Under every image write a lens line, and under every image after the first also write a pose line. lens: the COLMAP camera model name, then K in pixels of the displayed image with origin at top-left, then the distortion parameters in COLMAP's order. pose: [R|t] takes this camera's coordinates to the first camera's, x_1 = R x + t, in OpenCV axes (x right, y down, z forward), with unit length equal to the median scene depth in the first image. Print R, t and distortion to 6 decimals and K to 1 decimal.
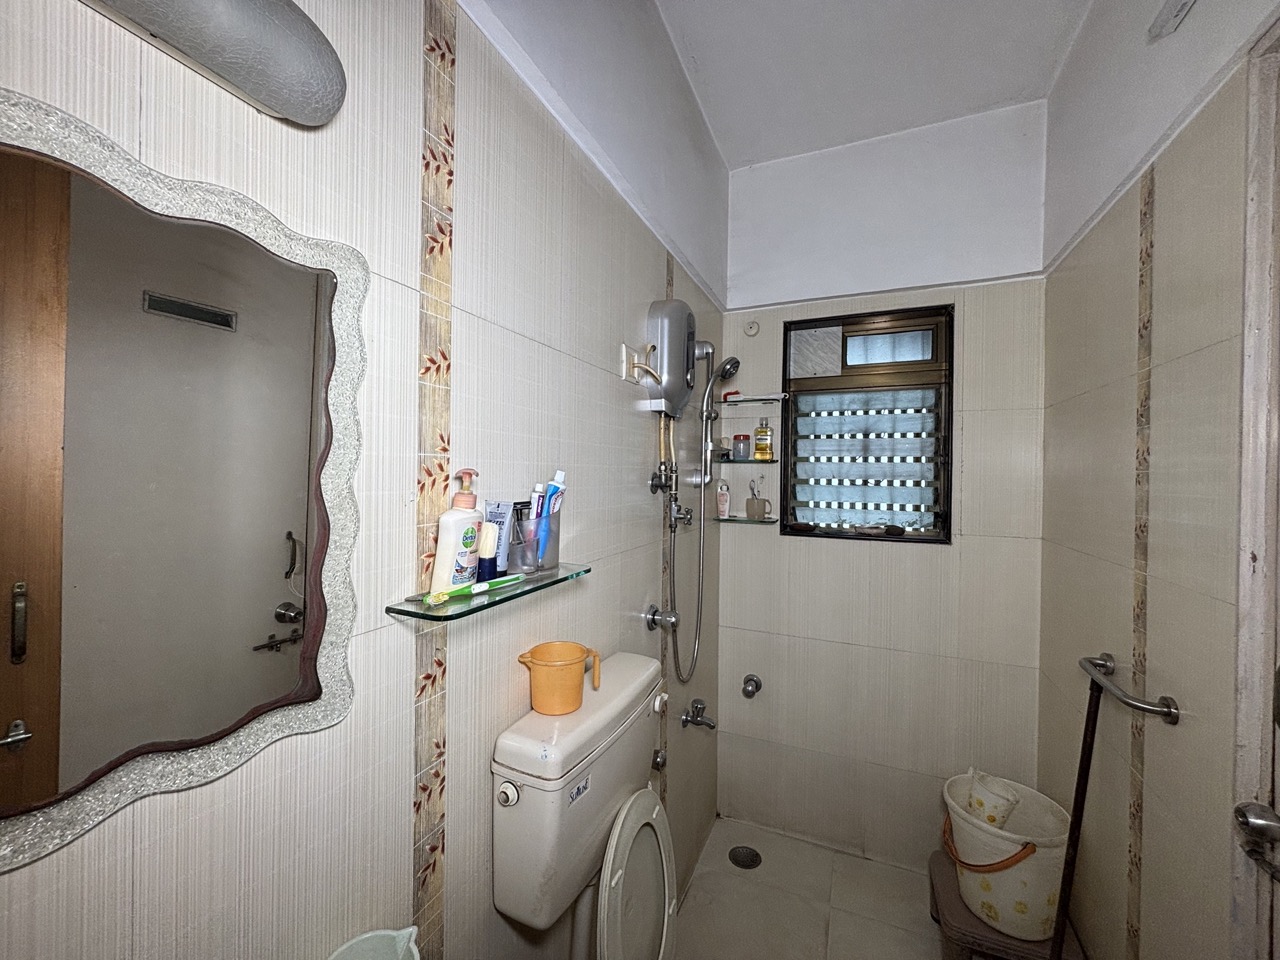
lens RADIAL K [[512.9, 0, 644.6], [0, 512.9, 477.2], [0, 0, 1]] dist [0.003732, -0.001115]
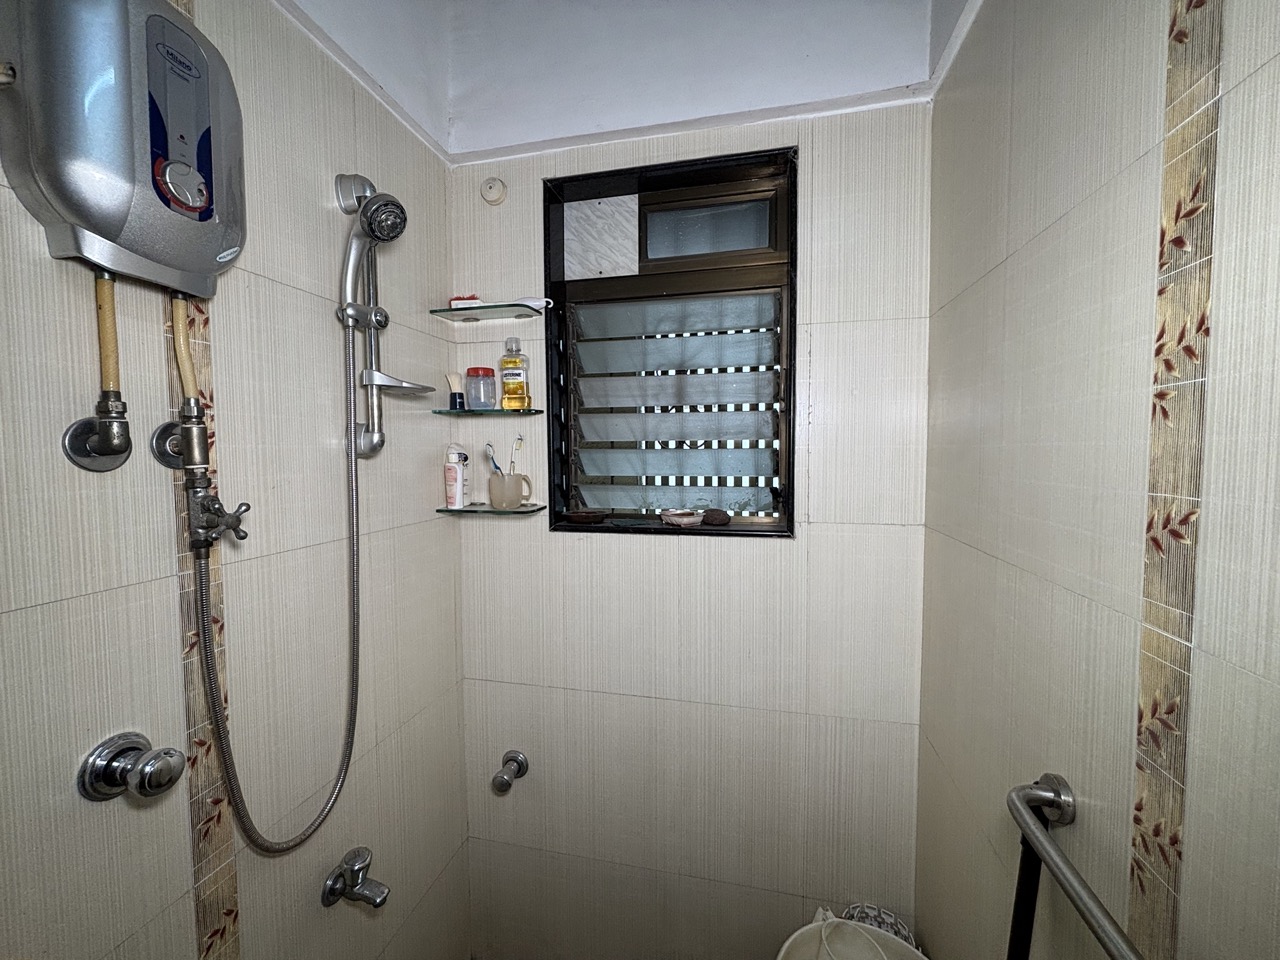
lens RADIAL K [[512.9, 0, 640.4], [0, 512.9, 476.7], [0, 0, 1]] dist [0.003732, -0.001115]
pose [[0.983139, -0.029455, 0.180472, 0.265352], [0.020811, 0.998552, 0.049604, 0.018108], [-0.181672, -0.045012, 0.982328, 0.372531]]
